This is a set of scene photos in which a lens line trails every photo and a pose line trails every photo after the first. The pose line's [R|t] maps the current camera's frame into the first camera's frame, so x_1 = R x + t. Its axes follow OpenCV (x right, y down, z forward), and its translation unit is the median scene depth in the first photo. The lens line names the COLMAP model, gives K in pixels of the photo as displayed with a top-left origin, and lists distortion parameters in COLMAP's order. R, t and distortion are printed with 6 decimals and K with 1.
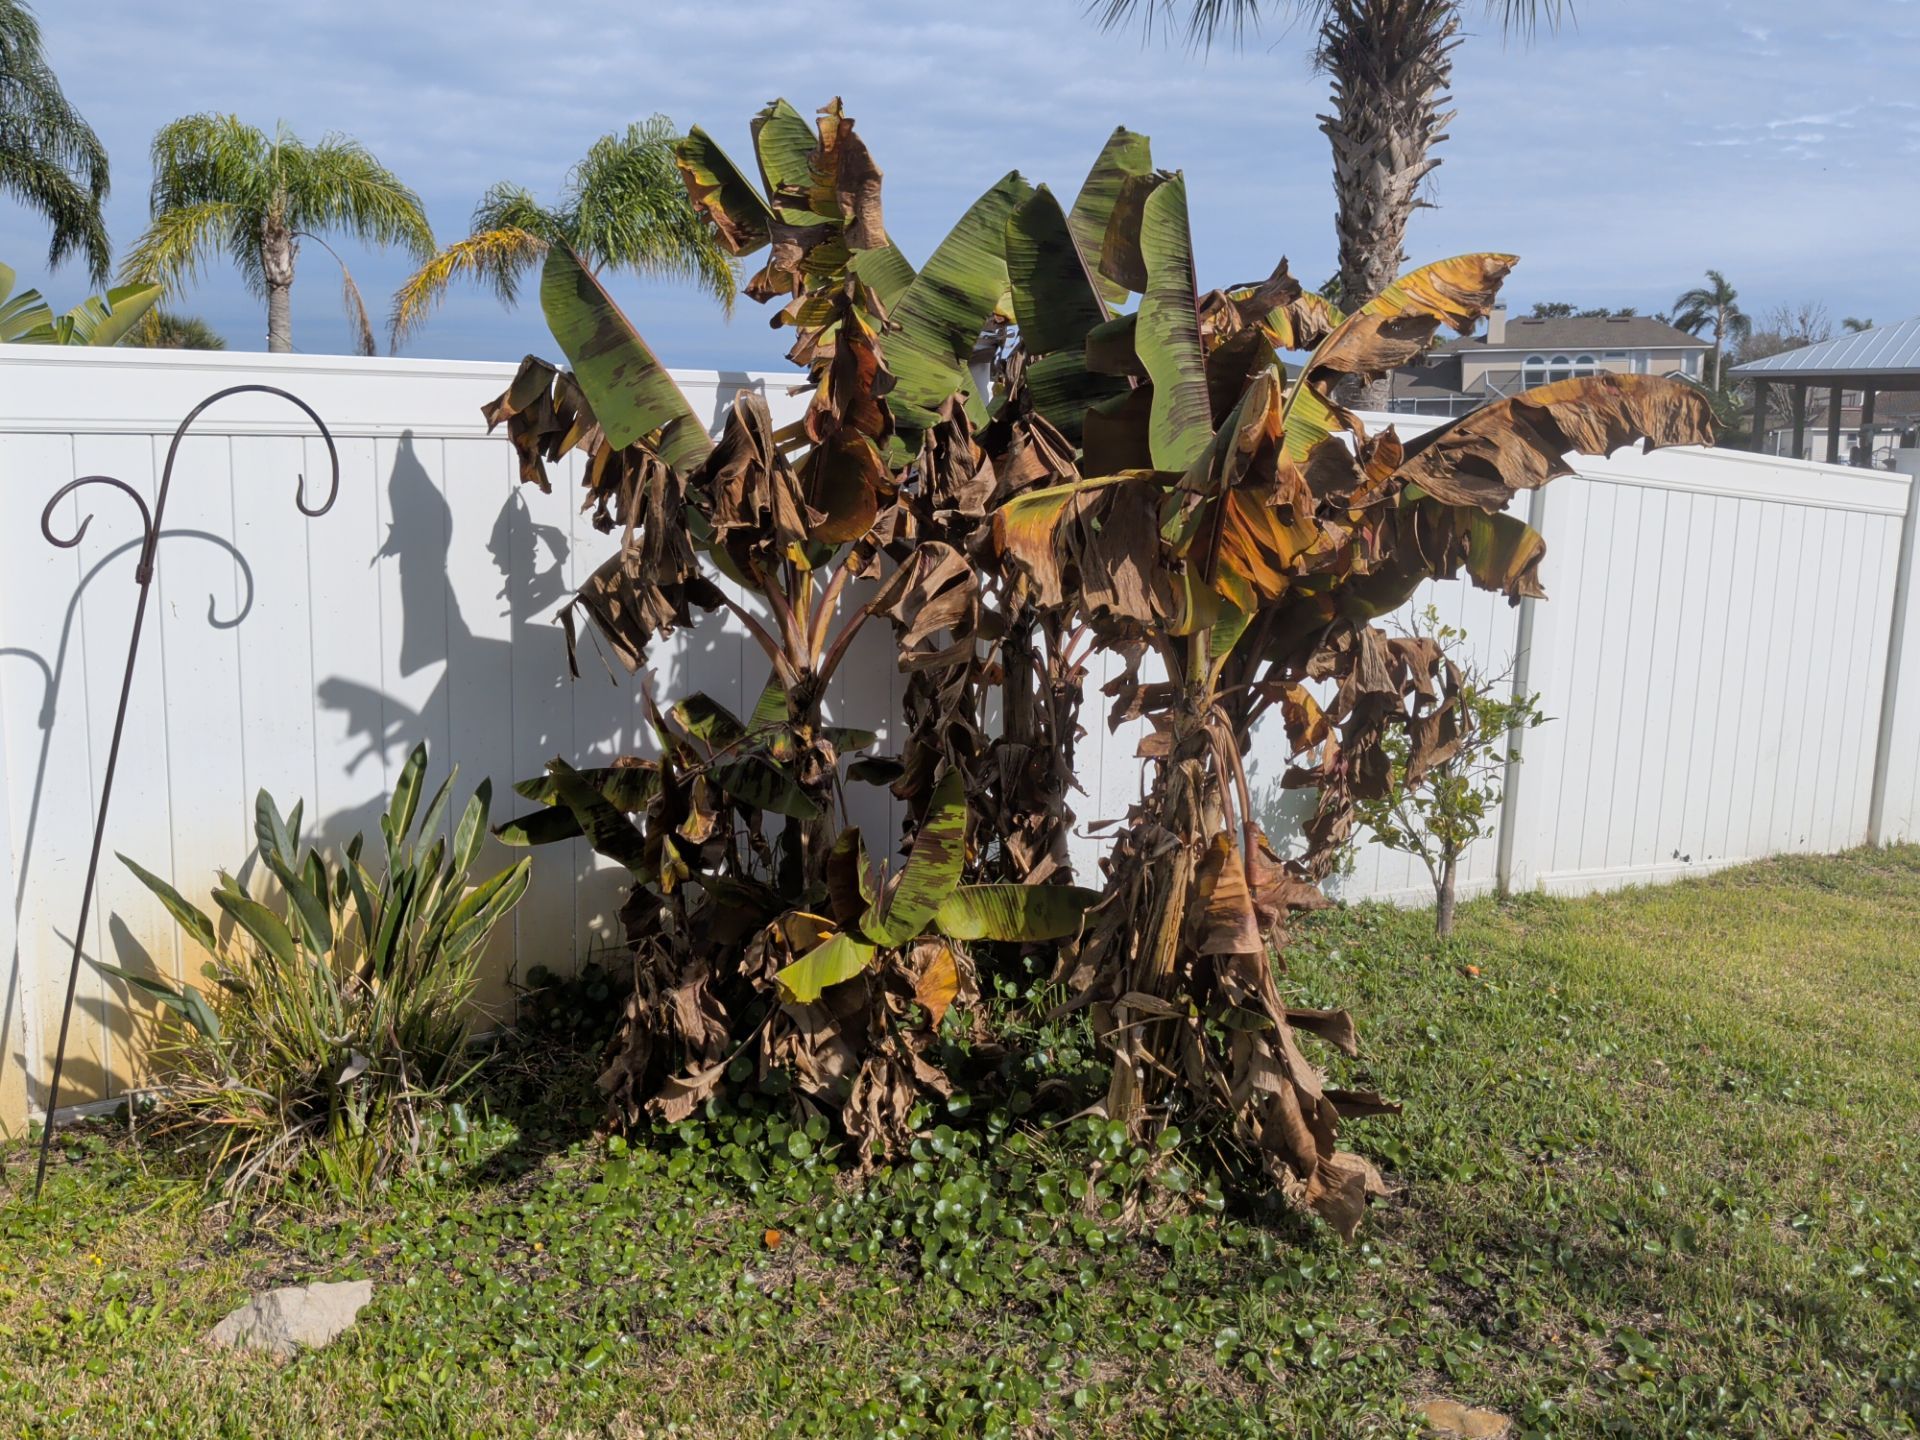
lens RADIAL K [[1616.0, 0, 960.2], [0, 1616.0, 708.4], [0, 0, 1]] dist [0.079918, -0.141285]
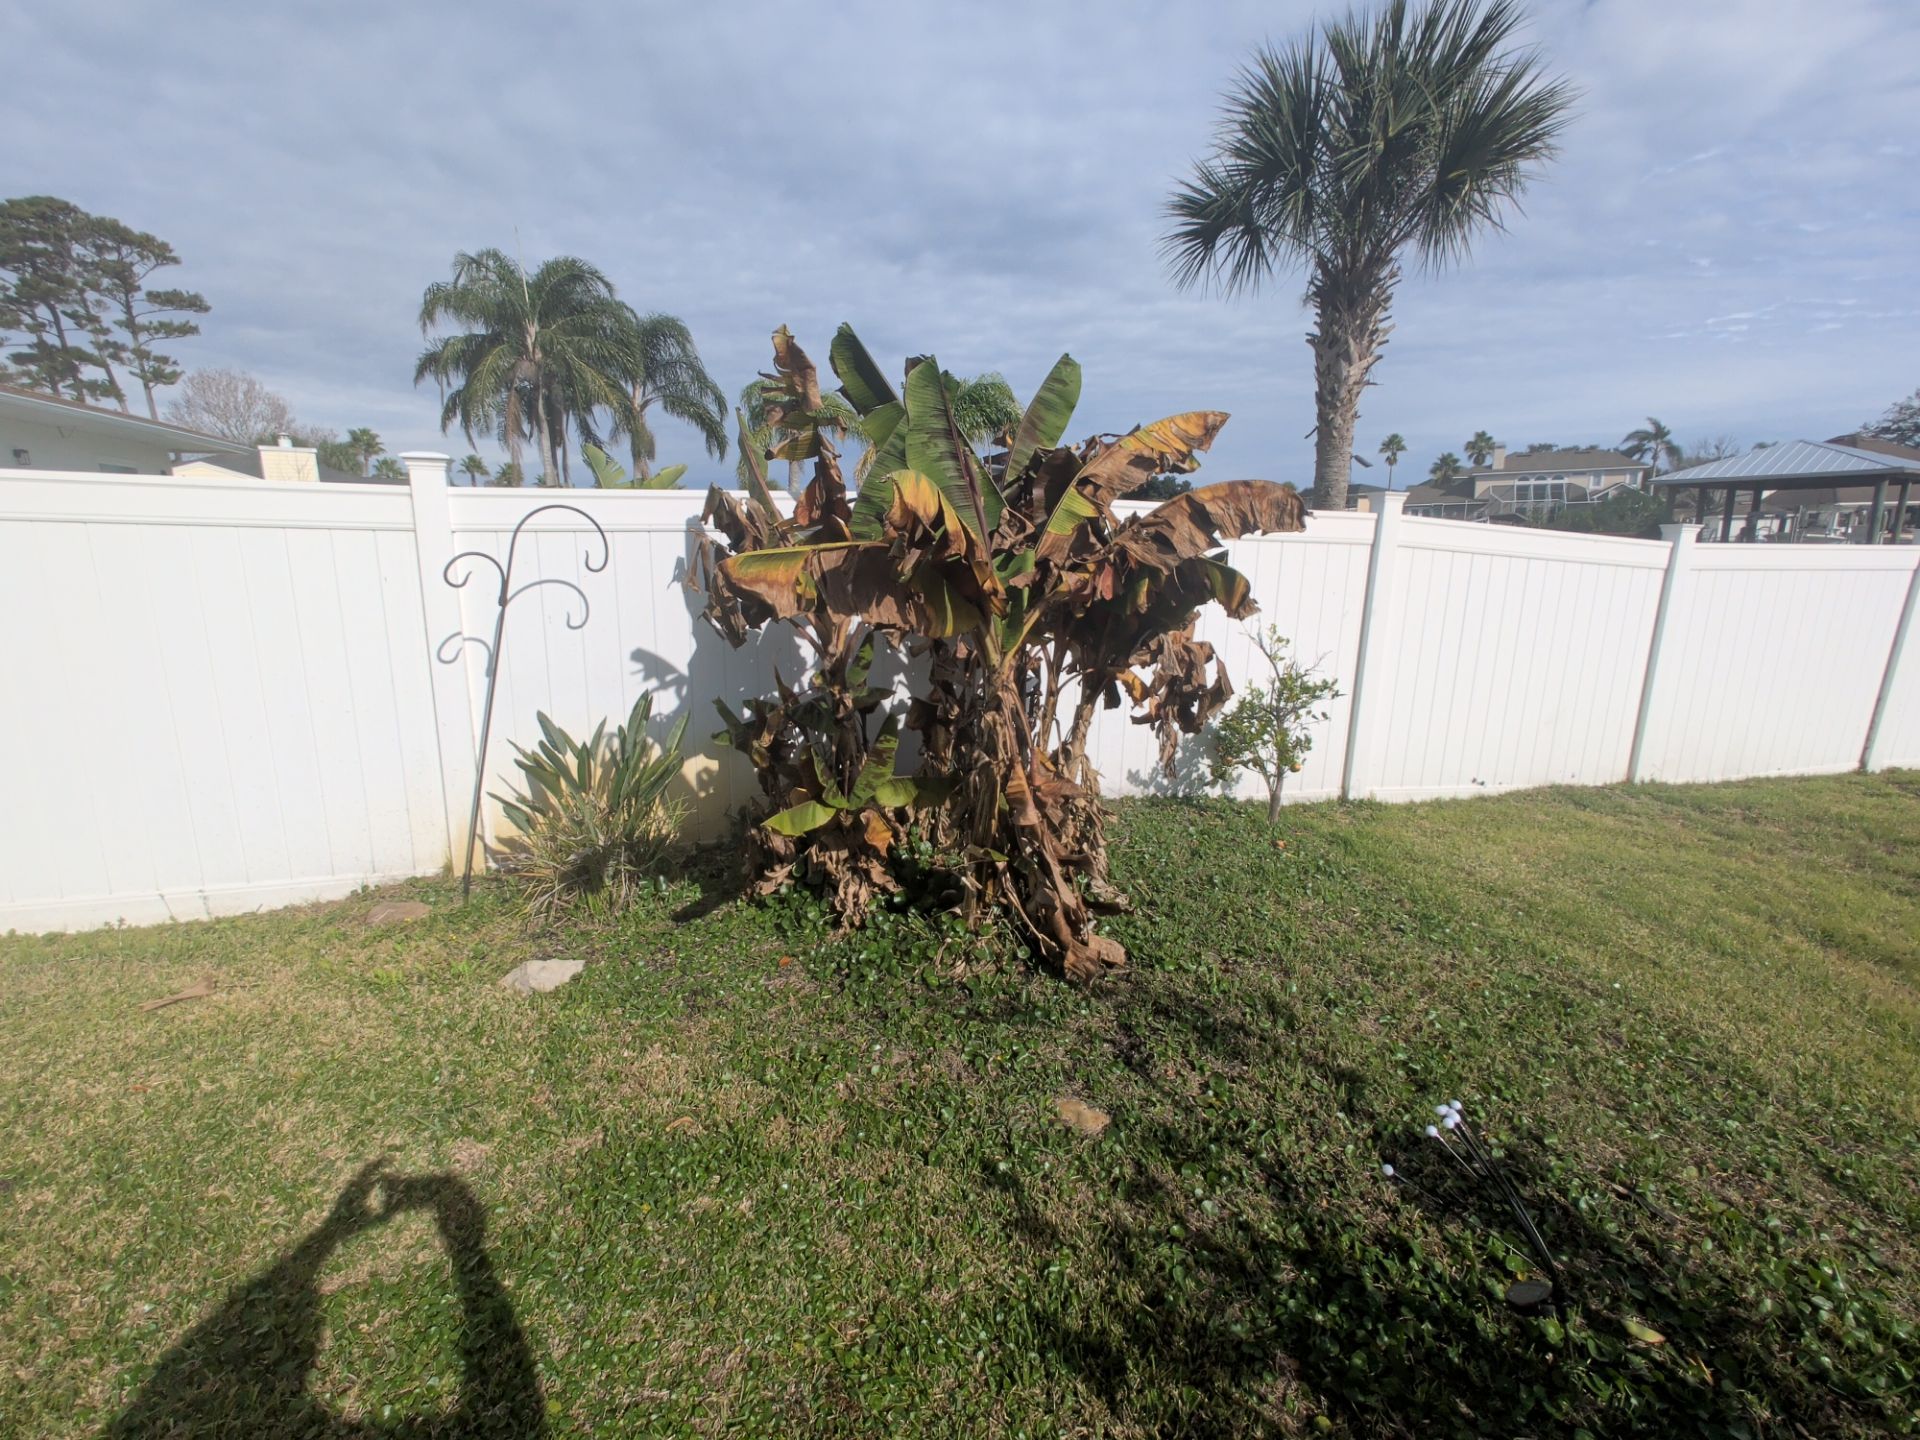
lens RADIAL K [[850.9, 0, 966.6], [0, 850.9, 717.5], [0, 0, 1]] dist [0.009513, -0.000717]
pose [[0.968975, 0.035135, -0.244649, 0.205410], [-0.023786, 0.998506, 0.049191, -0.003478], [0.246012, -0.041845, 0.968363, 0.078721]]
